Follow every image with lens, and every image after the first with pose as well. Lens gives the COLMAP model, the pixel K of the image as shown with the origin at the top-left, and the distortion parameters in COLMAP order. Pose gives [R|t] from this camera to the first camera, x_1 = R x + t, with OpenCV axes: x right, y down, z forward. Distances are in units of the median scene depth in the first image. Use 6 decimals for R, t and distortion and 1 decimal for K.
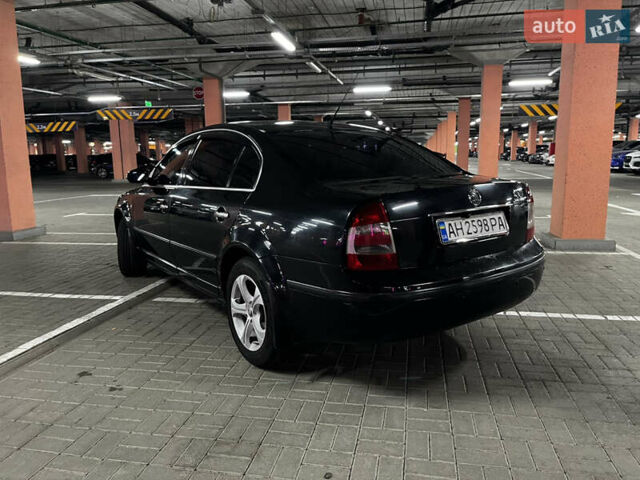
lens RADIAL K [[481.6, 0, 320.9], [0, 481.6, 240.6], [0, 0, 1]] dist [0.046074, -0.060991]
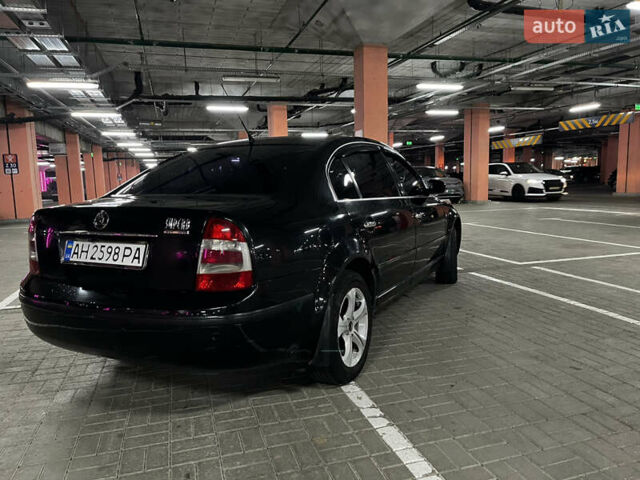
lens RADIAL K [[481.6, 0, 321.3], [0, 481.6, 238.1], [0, 0, 1]] dist [0.046074, -0.060991]
pose [[0.471420, 0.112344, -0.874724, 1.318794], [-0.136012, 0.989248, 0.053751, -0.162624], [0.871358, 0.093634, 0.481631, 0.918230]]
